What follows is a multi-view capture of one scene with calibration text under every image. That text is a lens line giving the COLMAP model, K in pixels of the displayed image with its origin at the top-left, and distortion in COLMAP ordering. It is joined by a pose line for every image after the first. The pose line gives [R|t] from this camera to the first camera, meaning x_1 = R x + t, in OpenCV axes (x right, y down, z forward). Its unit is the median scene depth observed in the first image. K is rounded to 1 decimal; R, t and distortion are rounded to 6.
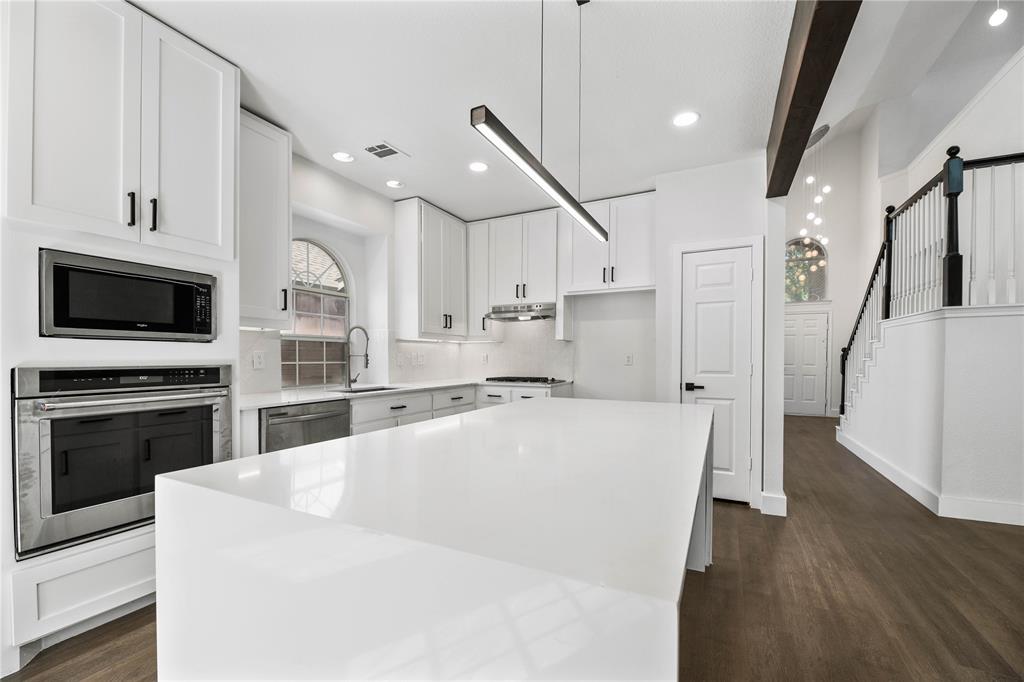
lens RADIAL K [[416.3, 0, 516.0], [0, 416.3, 365.0], [0, 0, 1]] dist [-0.002184, -0.001883]
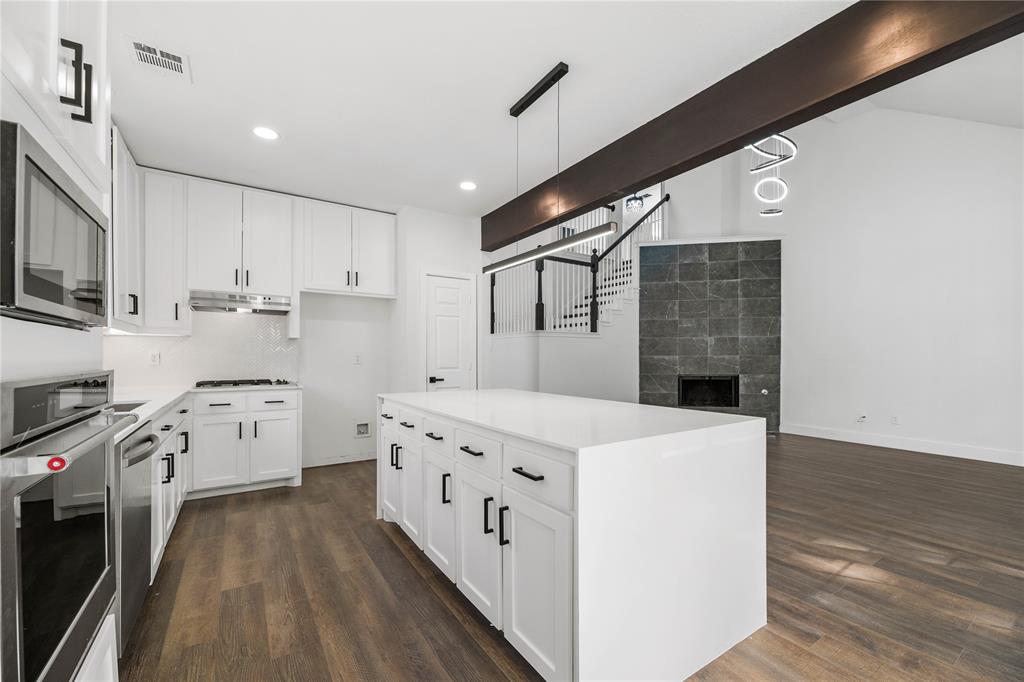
lens RADIAL K [[416.3, 0, 513.7], [0, 416.3, 362.5], [0, 0, 1]] dist [-0.002184, -0.001883]
pose [[0.500291, -0.010175, 0.865798, -0.542608], [0.014252, 0.999892, 0.003515, -0.002150], [-0.865740, 0.010581, 0.500382, 0.131052]]
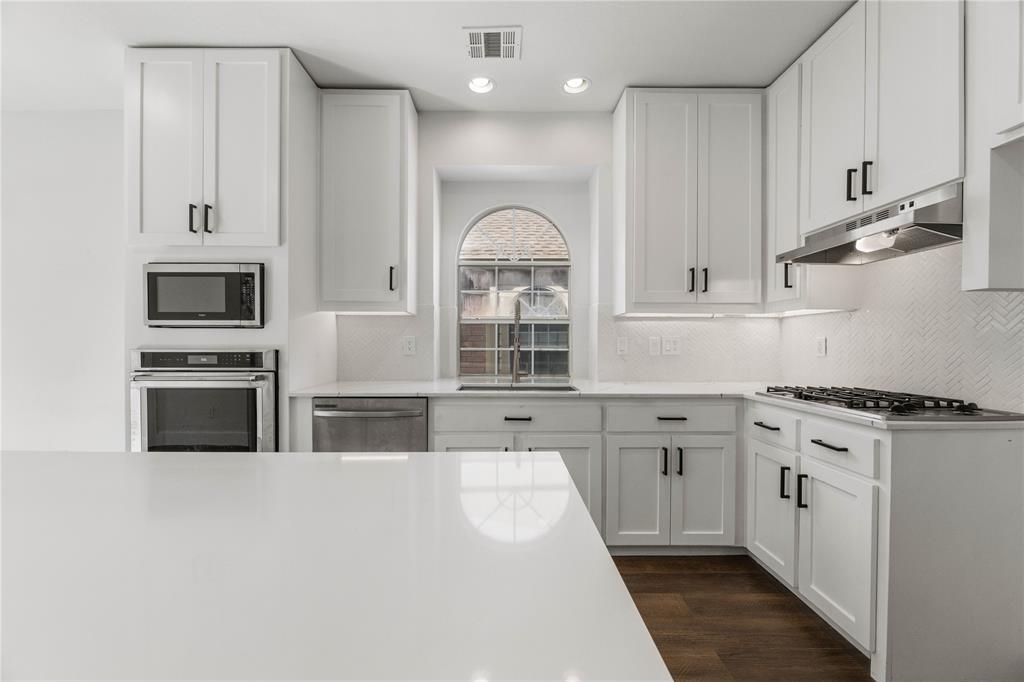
lens RADIAL K [[416.3, 0, 505.5], [0, 416.3, 349.4], [0, 0, 1]] dist [-0.002184, -0.001883]
pose [[0.451025, 0.012187, -0.892428, 0.271902], [-0.017924, 0.999829, 0.004596, -0.009812], [0.892332, 0.013923, 0.451166, 0.623049]]
